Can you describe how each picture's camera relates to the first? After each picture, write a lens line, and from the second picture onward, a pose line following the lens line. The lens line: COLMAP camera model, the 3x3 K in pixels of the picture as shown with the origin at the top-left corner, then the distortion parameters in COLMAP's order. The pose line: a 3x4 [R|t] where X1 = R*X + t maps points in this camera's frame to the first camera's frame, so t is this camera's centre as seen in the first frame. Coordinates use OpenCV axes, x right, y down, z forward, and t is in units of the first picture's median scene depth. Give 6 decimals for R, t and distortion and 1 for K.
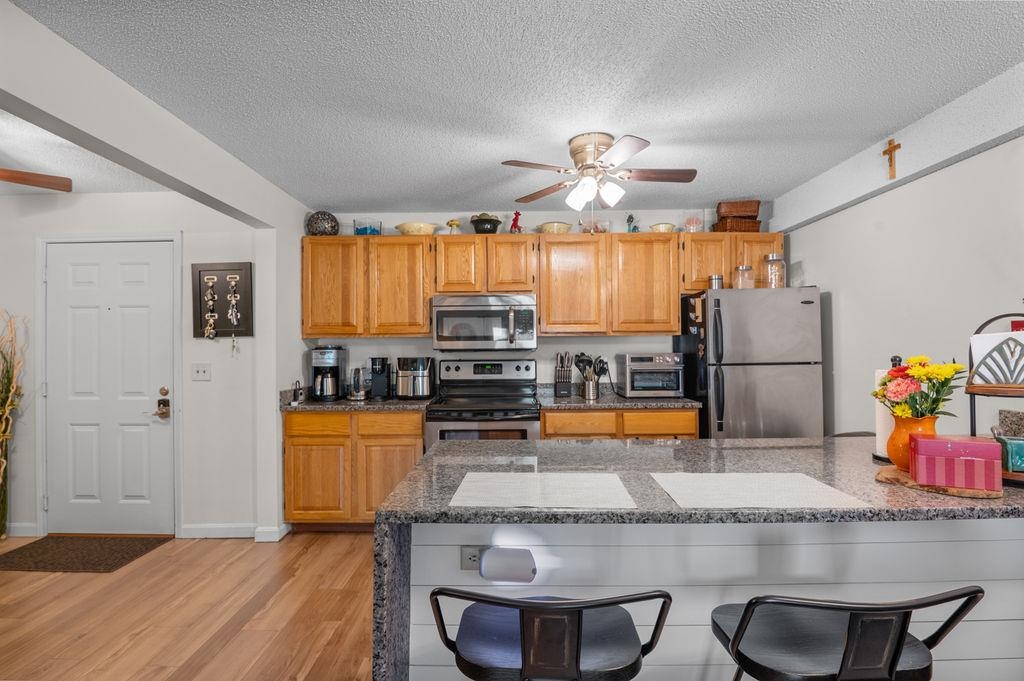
lens RADIAL K [[499.5, 0, 513.0], [0, 499.5, 340.5], [0, 0, 1]] dist [-0.011790, -0.004921]
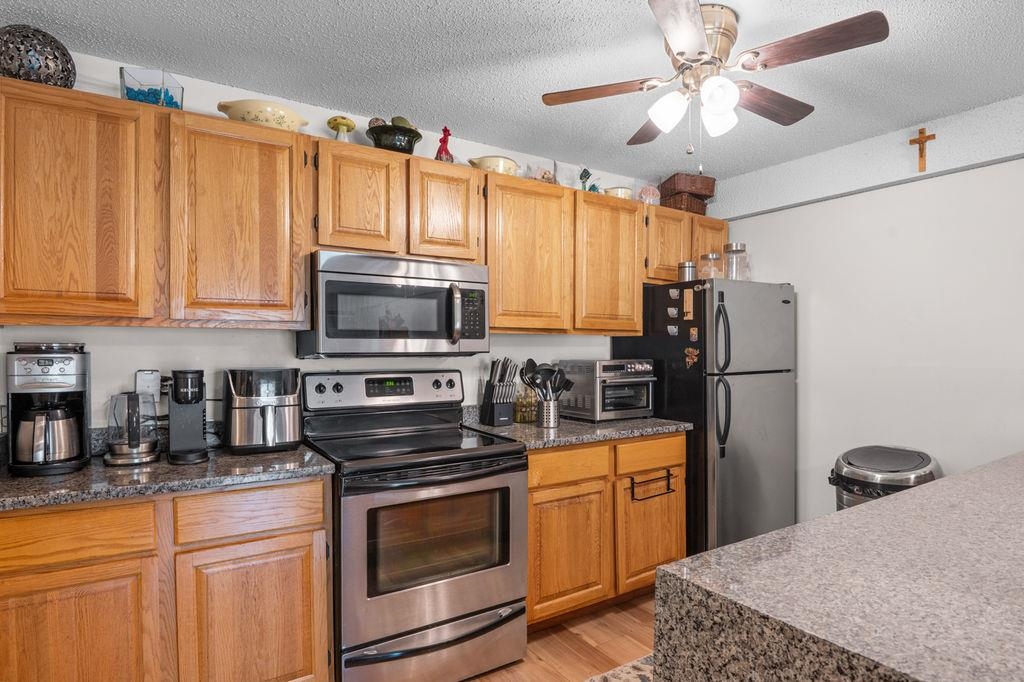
lens RADIAL K [[556.5, 0, 515.8], [0, 556.5, 355.0], [0, 0, 1]] dist [-0.010318, -0.008115]
pose [[0.833855, 0.001761, 0.551980, -0.328252], [-0.015281, 0.999685, 0.019895, 0.004532], [-0.551772, -0.025024, 0.833620, 0.422740]]
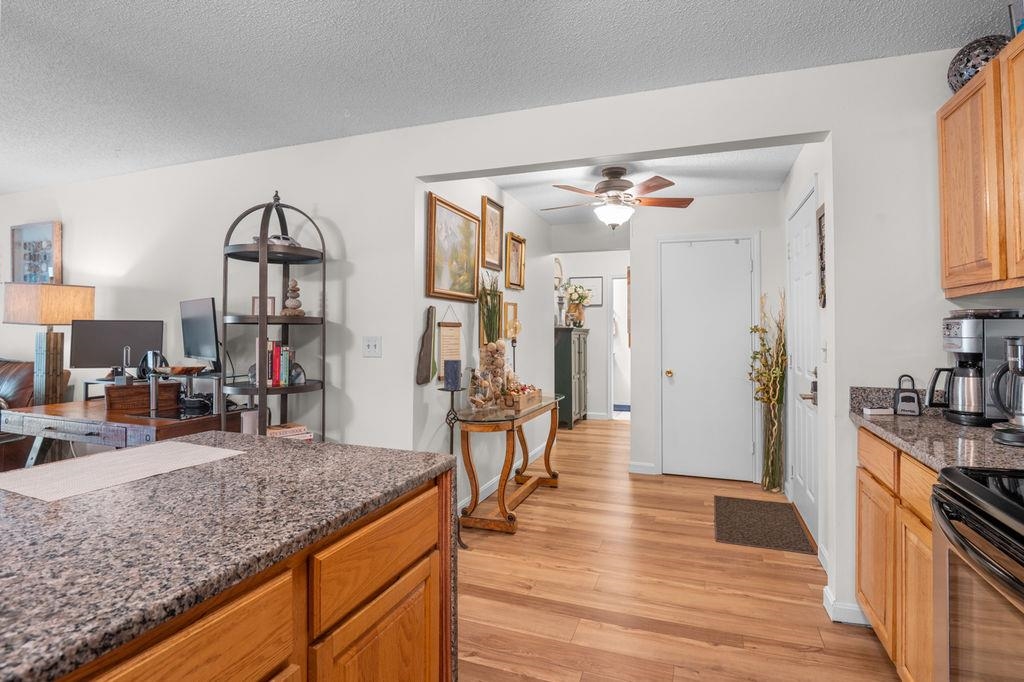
lens RADIAL K [[517.1, 0, 498.5], [0, 517.1, 330.8], [0, 0, 1]] dist [-0.012805, -0.010478]
pose [[-0.360241, 0.006162, -0.932839, 0.273639], [0.014668, 0.999892, 0.000940, 0.025628], [0.932744, -0.013344, -0.360292, 0.811284]]
